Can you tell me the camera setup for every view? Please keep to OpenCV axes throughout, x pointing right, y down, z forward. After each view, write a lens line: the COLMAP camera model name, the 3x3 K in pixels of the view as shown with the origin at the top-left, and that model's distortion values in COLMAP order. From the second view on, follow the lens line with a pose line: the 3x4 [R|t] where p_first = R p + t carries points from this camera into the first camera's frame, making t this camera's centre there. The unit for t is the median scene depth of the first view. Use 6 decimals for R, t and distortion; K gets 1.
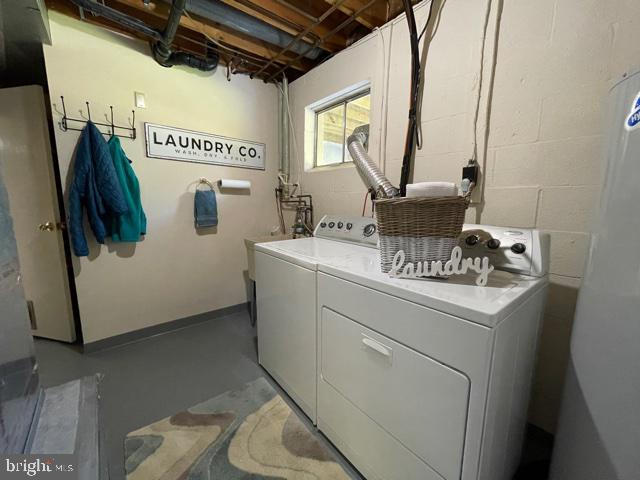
lens RADIAL K [[259.8, 0, 318.7], [0, 259.8, 240.6], [0, 0, 1]] dist [-0.001360, -0.000433]
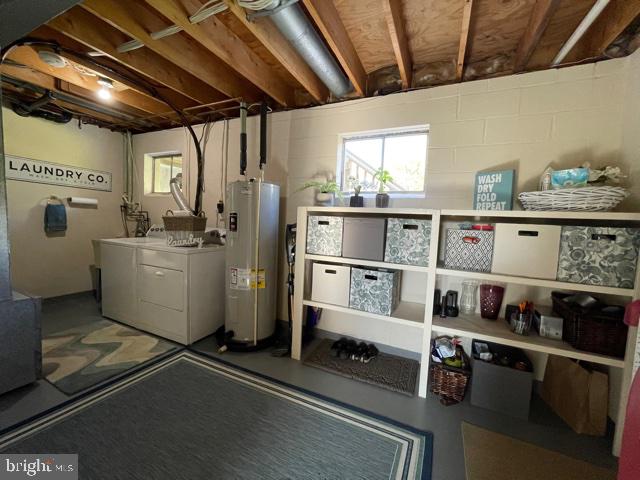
lens RADIAL K [[259.8, 0, 318.8], [0, 259.8, 240.0], [0, 0, 1]] dist [-0.001360, -0.000433]
pose [[0.898716, -0.000112, 0.438531, 0.208247], [0.028992, 0.997827, -0.059159, 0.114830], [-0.437572, 0.065881, 0.896767, -0.815902]]
